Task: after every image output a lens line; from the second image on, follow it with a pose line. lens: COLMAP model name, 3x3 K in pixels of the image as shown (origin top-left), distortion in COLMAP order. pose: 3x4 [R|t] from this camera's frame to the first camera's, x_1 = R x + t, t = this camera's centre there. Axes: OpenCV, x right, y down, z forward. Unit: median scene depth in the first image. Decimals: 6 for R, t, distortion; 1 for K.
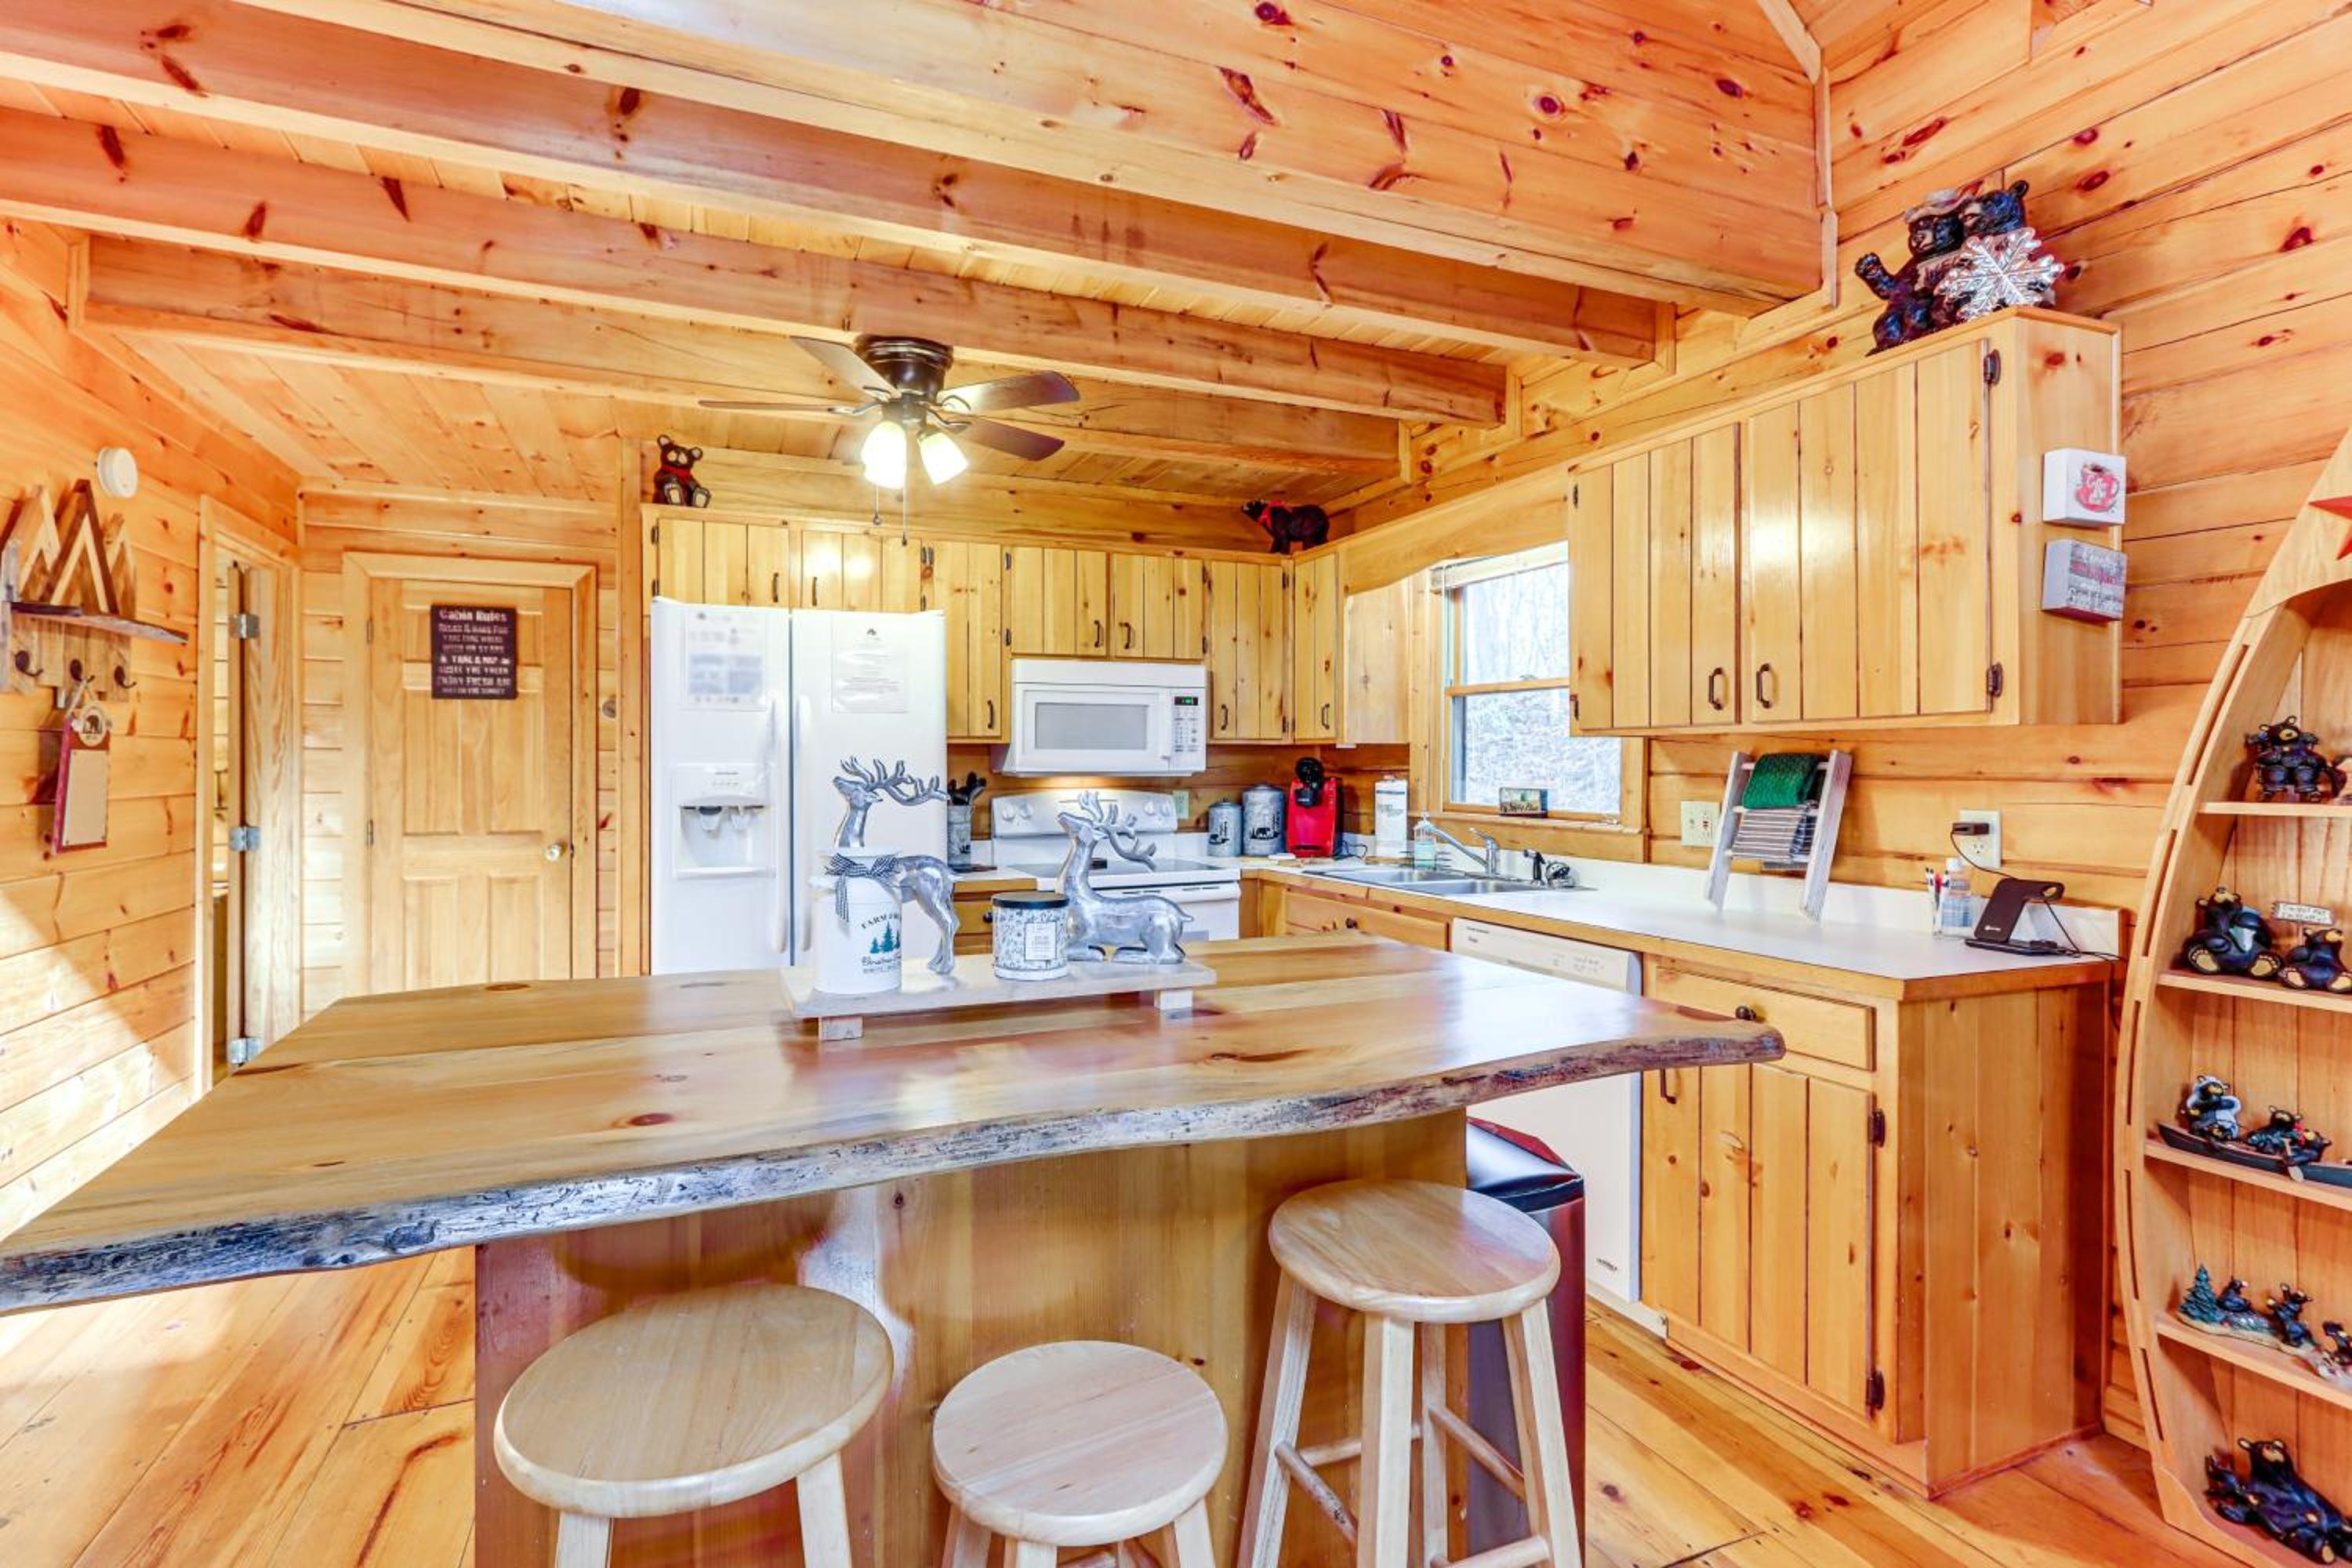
lens RADIAL K [[1082.5, 0, 1139.1], [0, 1082.5, 769.9], [0, 0, 1]] dist [-0.006857, 0.004341]
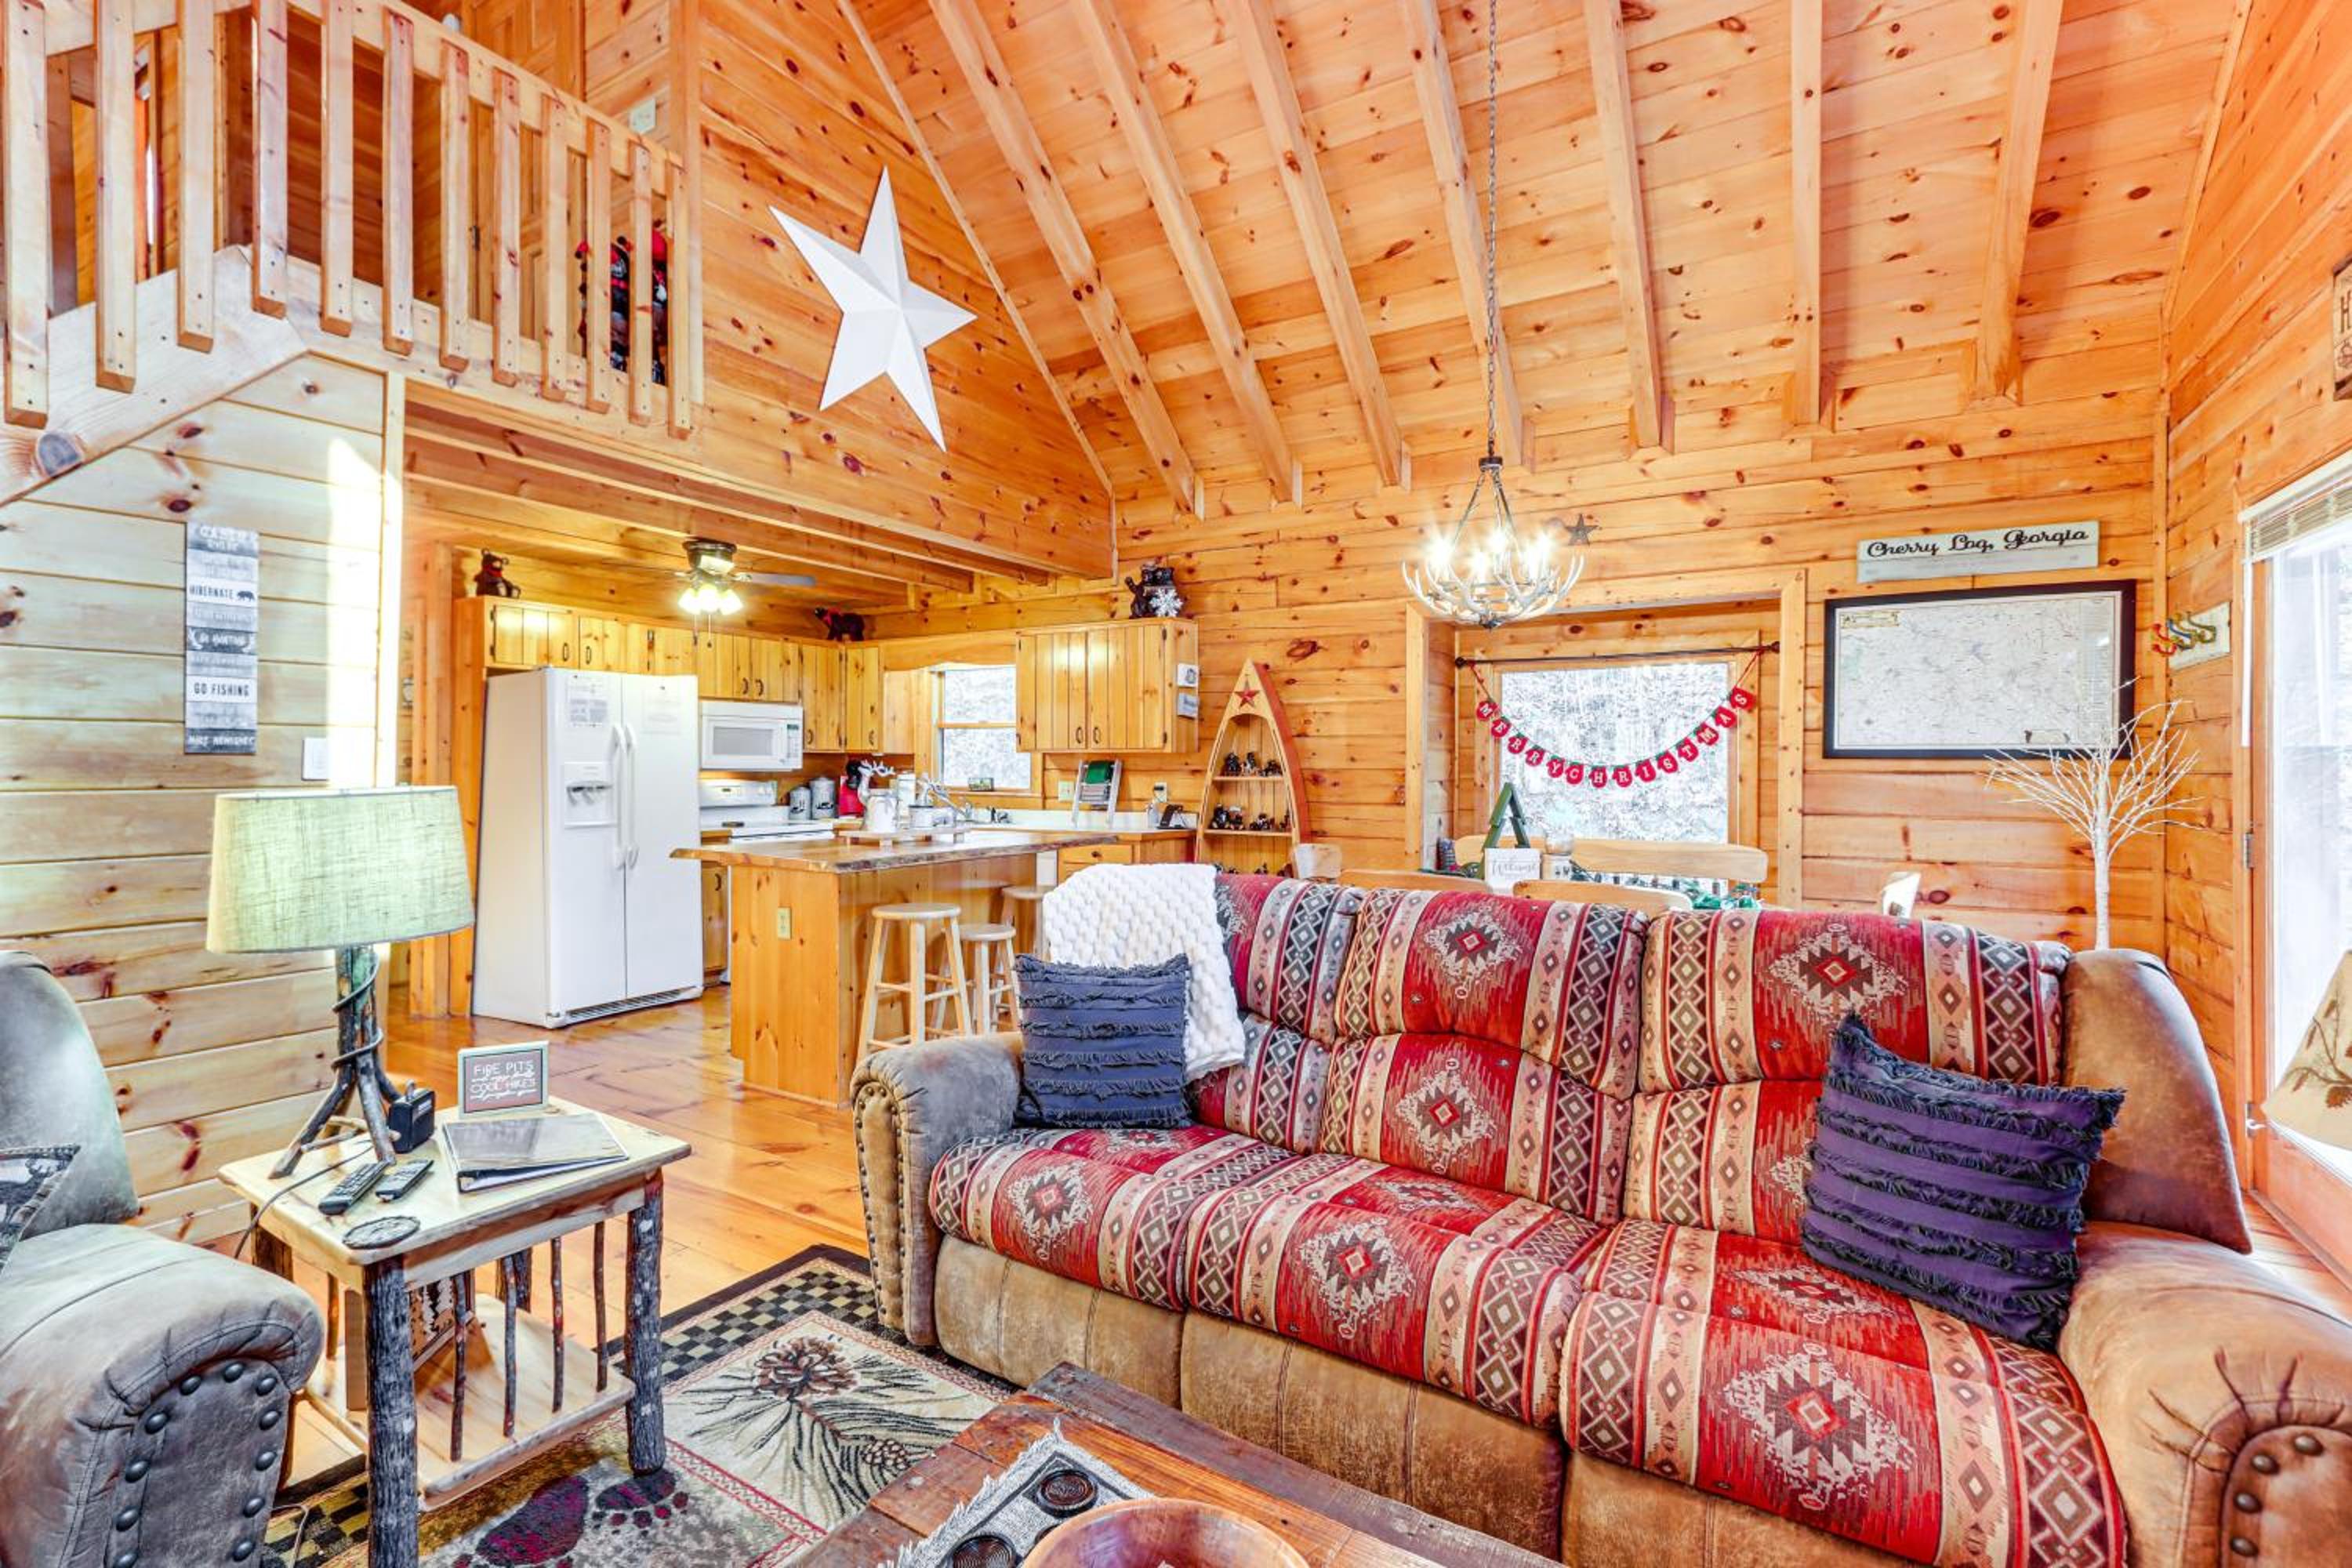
lens RADIAL K [[1082.5, 0, 1124.5], [0, 1082.5, 767.5], [0, 0, 1]] dist [-0.006857, 0.004341]
pose [[0.813576, 0.004150, 0.581443, -0.701197], [-0.000866, 0.999982, -0.005926, 0.012960], [-0.581457, 0.004318, 0.813565, -0.924899]]
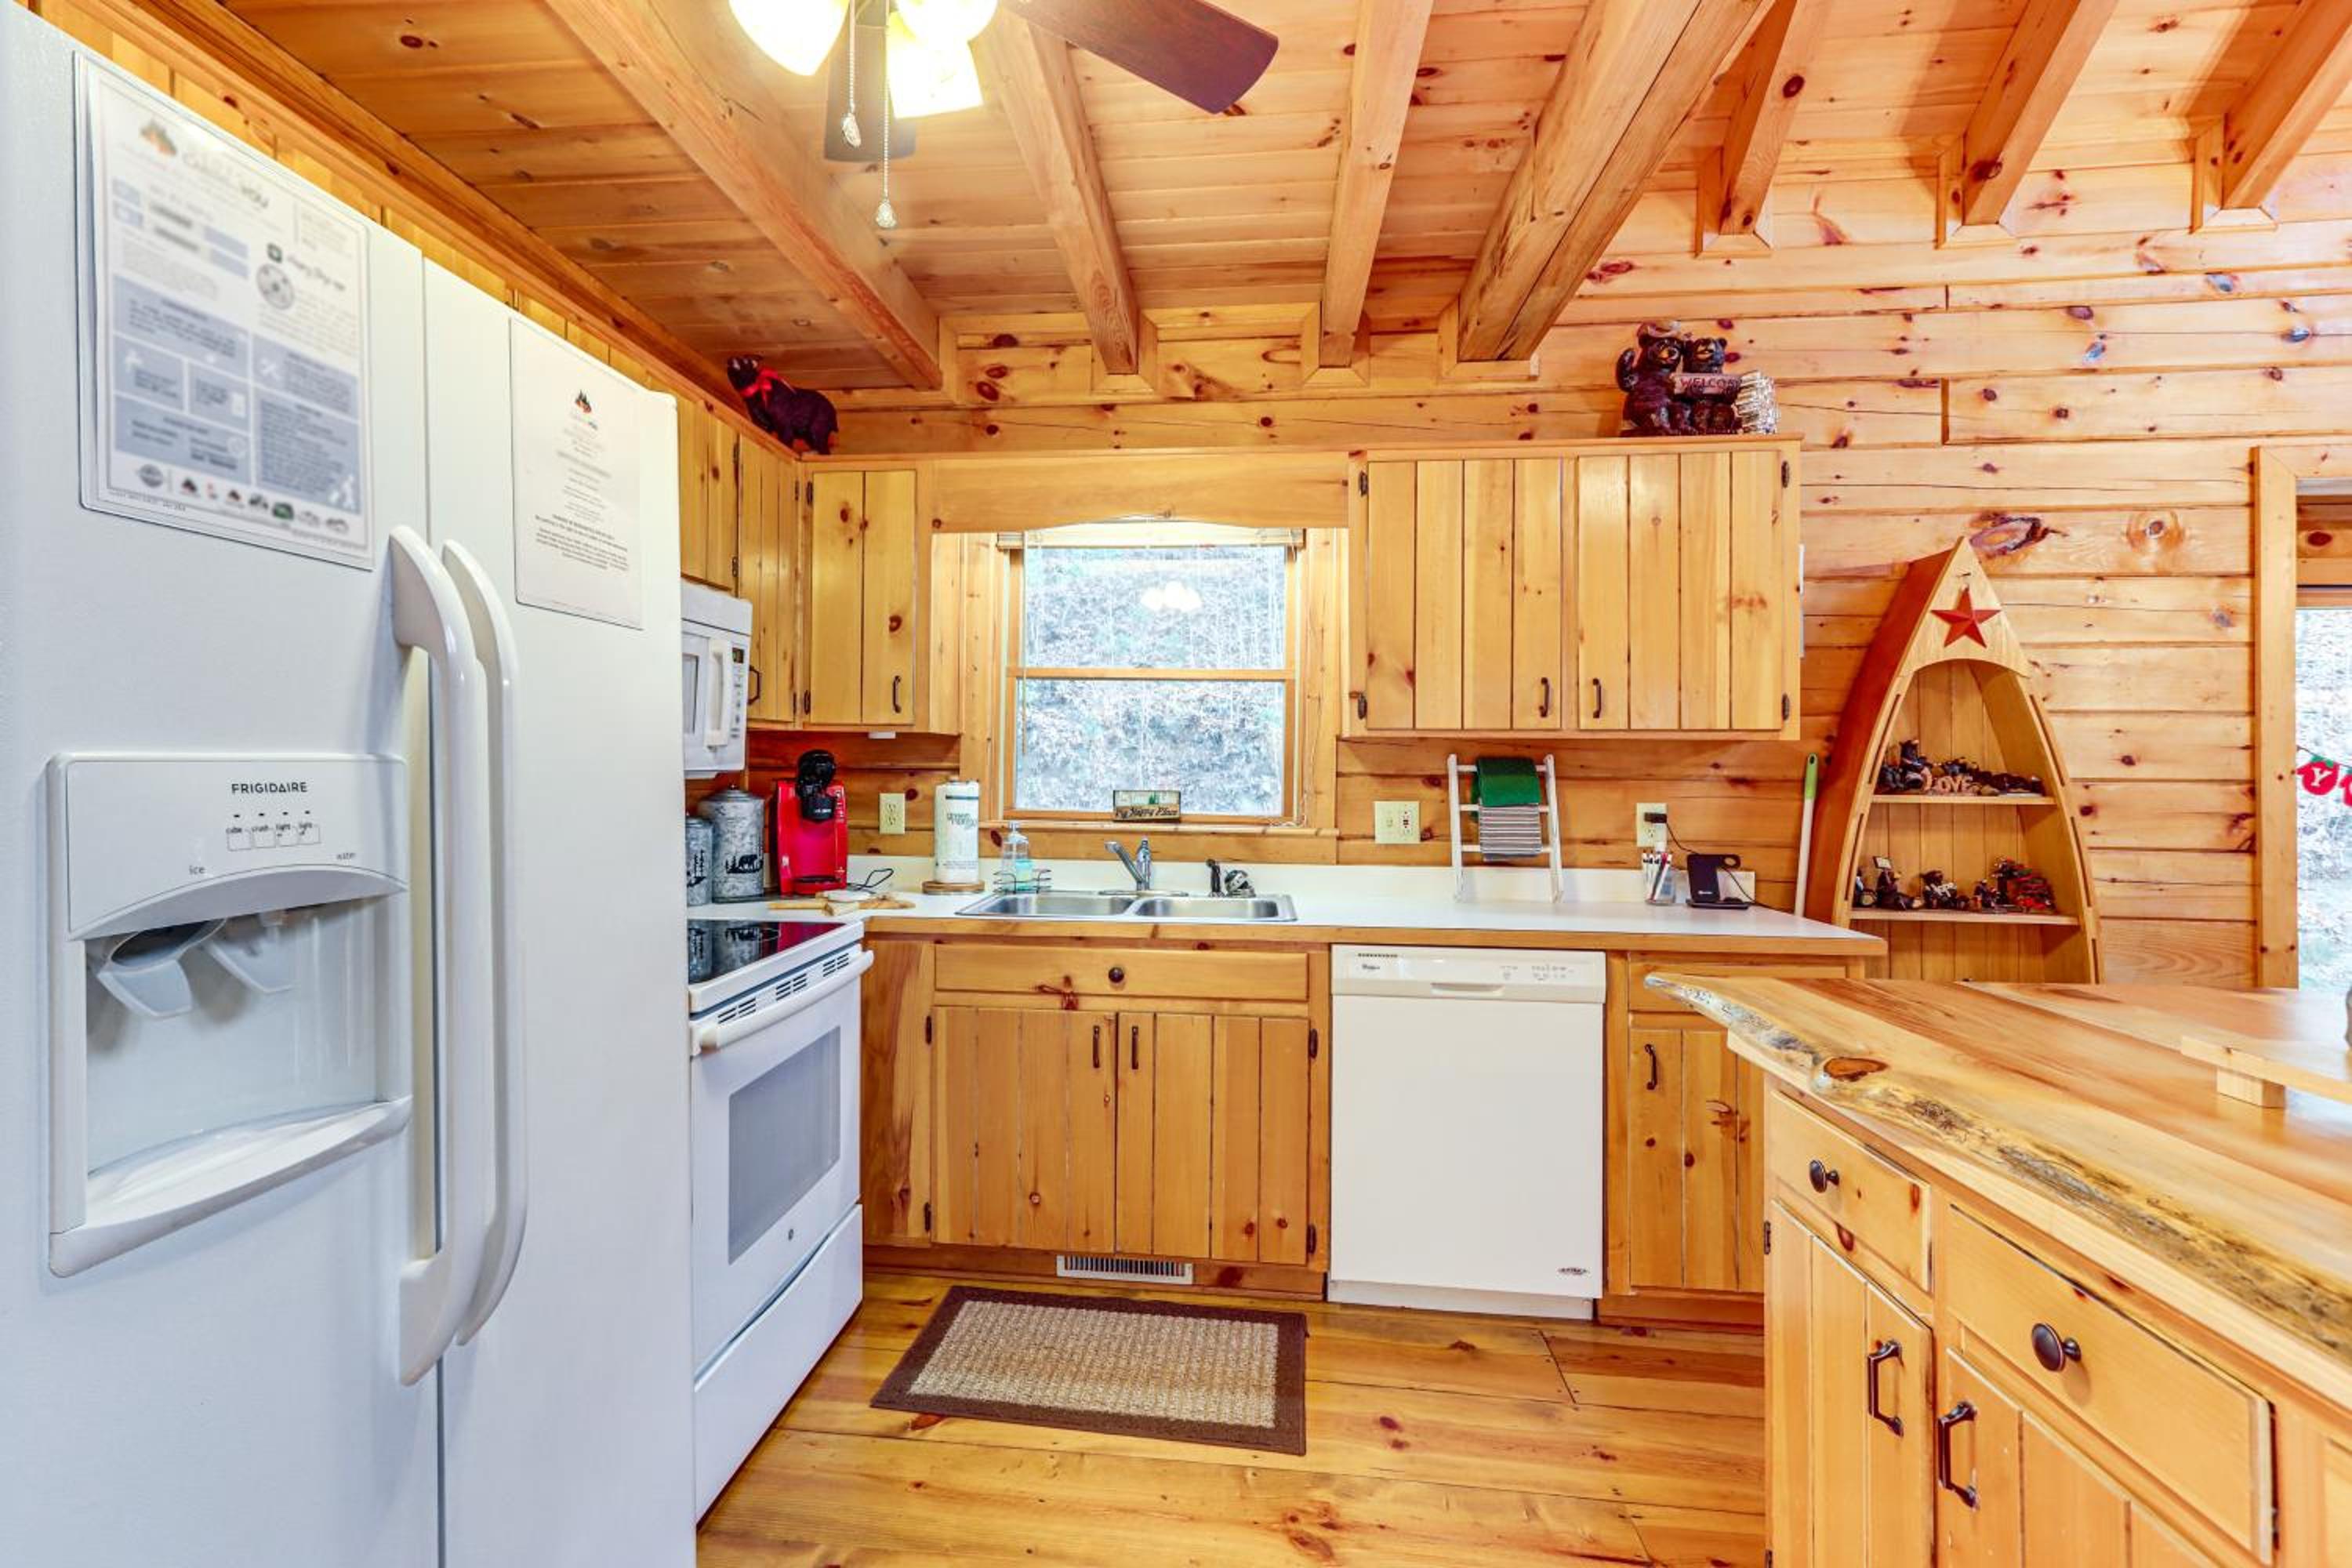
lens RADIAL K [[1082.5, 0, 1109.4], [0, 1082.5, 754.3], [0, 0, 1]] dist [-0.006857, 0.004341]
pose [[0.488400, 0.012037, 0.872537, -0.514689], [-0.005418, 0.999927, -0.010762, -0.003190], [-0.872603, 0.000528, 0.488430, 0.704394]]
